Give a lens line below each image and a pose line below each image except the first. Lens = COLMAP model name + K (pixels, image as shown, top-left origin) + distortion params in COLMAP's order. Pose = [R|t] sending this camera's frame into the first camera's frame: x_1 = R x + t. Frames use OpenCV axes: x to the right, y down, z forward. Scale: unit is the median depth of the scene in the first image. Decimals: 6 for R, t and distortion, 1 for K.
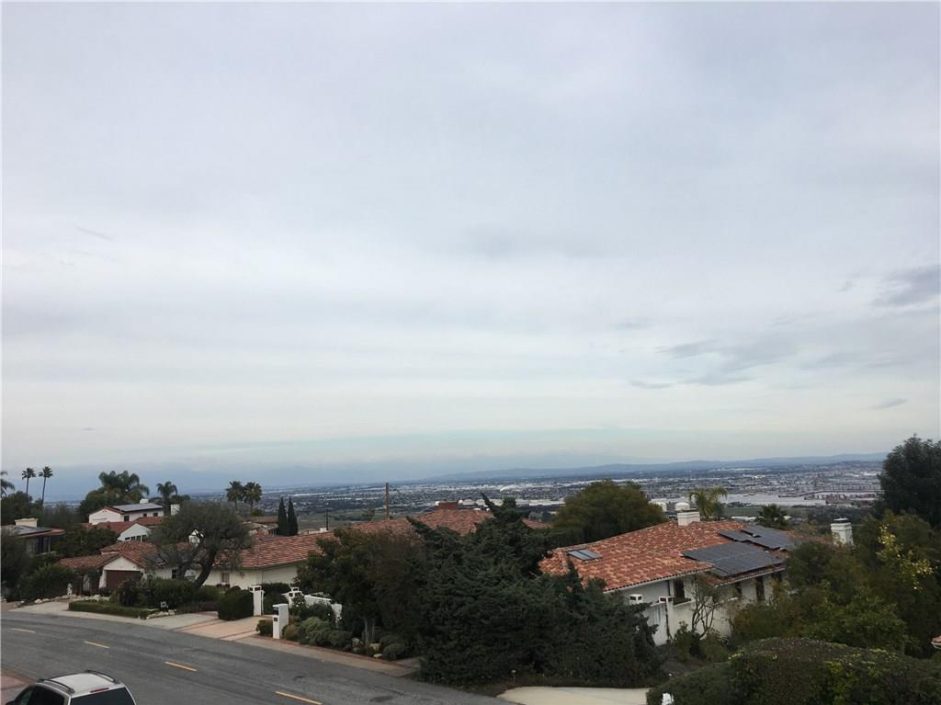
lens RADIAL K [[793.9, 0, 466.8], [0, 793.9, 350.3], [0, 0, 1]] dist [0.076891, -0.086948]
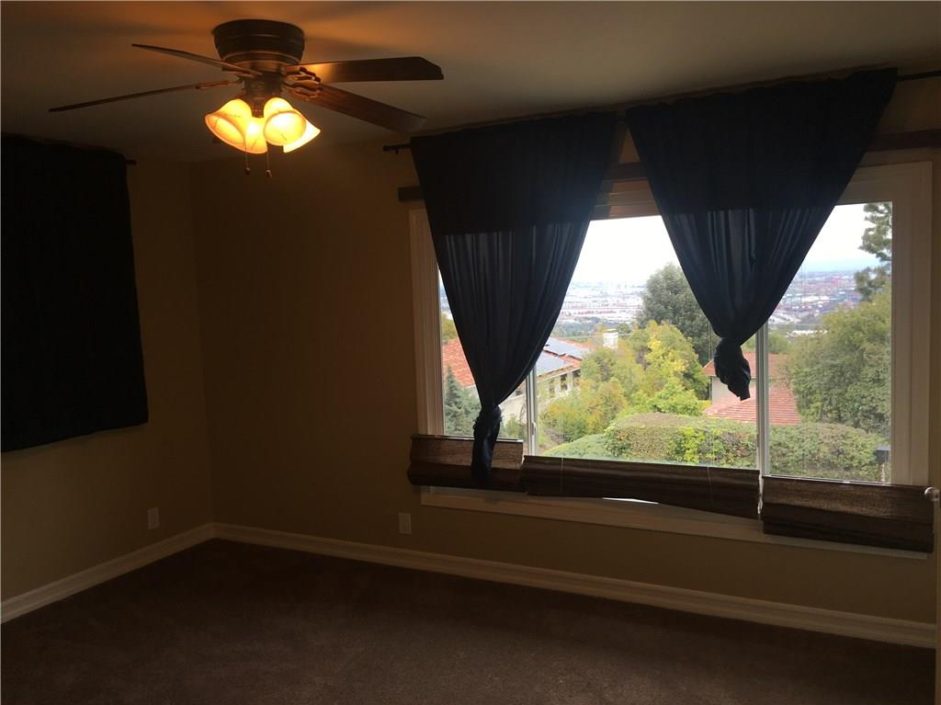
lens RADIAL K [[793.9, 0, 466.8], [0, 793.9, 350.3], [0, 0, 1]] dist [0.076891, -0.086948]
pose [[0.955920, -0.017636, 0.293096, -0.118055], [-0.048412, 0.975067, 0.216564, -0.003951], [-0.289608, -0.221208, 0.931233, -0.044607]]
